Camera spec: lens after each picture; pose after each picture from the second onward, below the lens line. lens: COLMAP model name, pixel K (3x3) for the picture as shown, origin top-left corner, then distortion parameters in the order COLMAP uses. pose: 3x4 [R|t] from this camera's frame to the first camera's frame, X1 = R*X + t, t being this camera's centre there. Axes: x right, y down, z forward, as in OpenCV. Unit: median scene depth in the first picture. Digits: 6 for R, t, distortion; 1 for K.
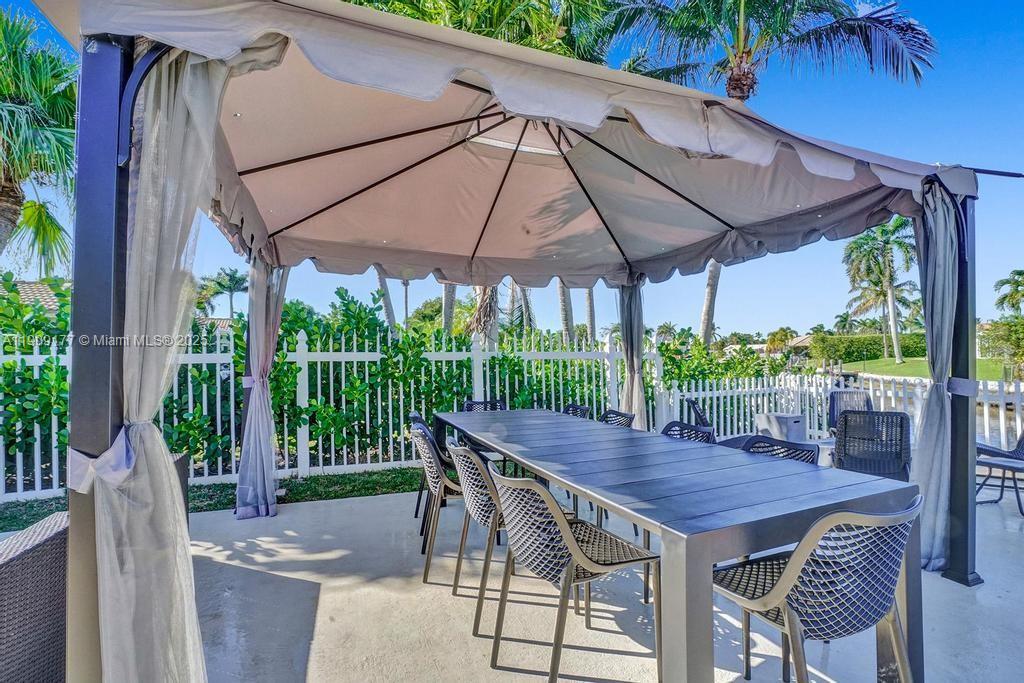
lens RADIAL K [[489.6, 0, 520.9], [0, 489.6, 341.8], [0, 0, 1]] dist [-0.087288, 0.037704]
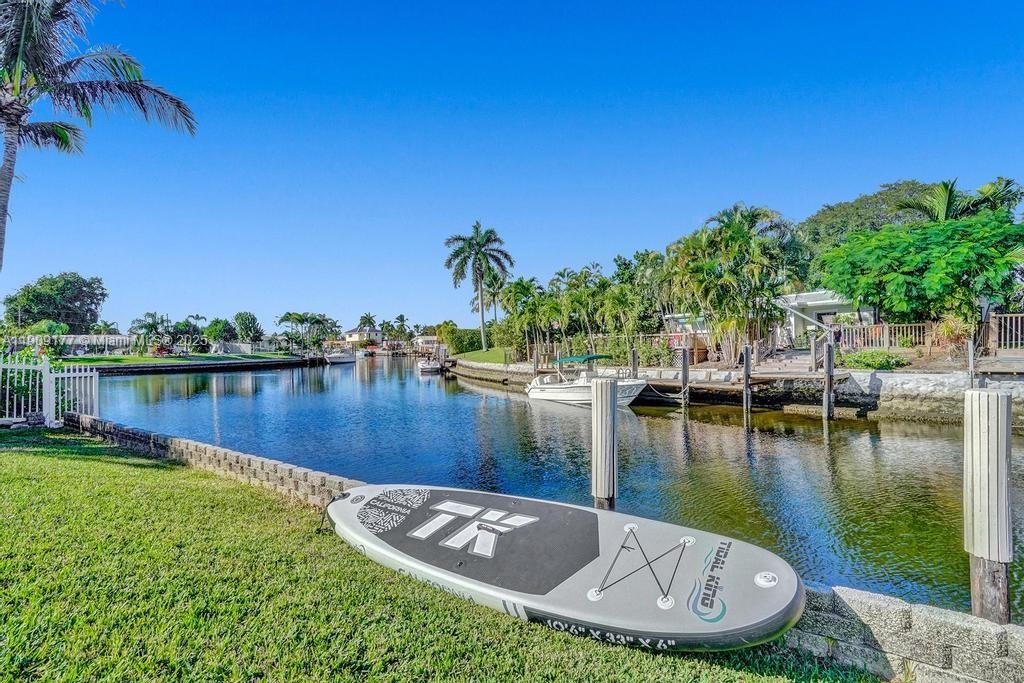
lens RADIAL K [[489.6, 0, 520.9], [0, 489.6, 341.8], [0, 0, 1]] dist [-0.087288, 0.037704]
pose [[0.855174, 0.003552, 0.518329, 1.842482], [-0.013017, 0.999808, 0.014626, 0.002848], [-0.518177, -0.019255, 0.855056, -1.309885]]
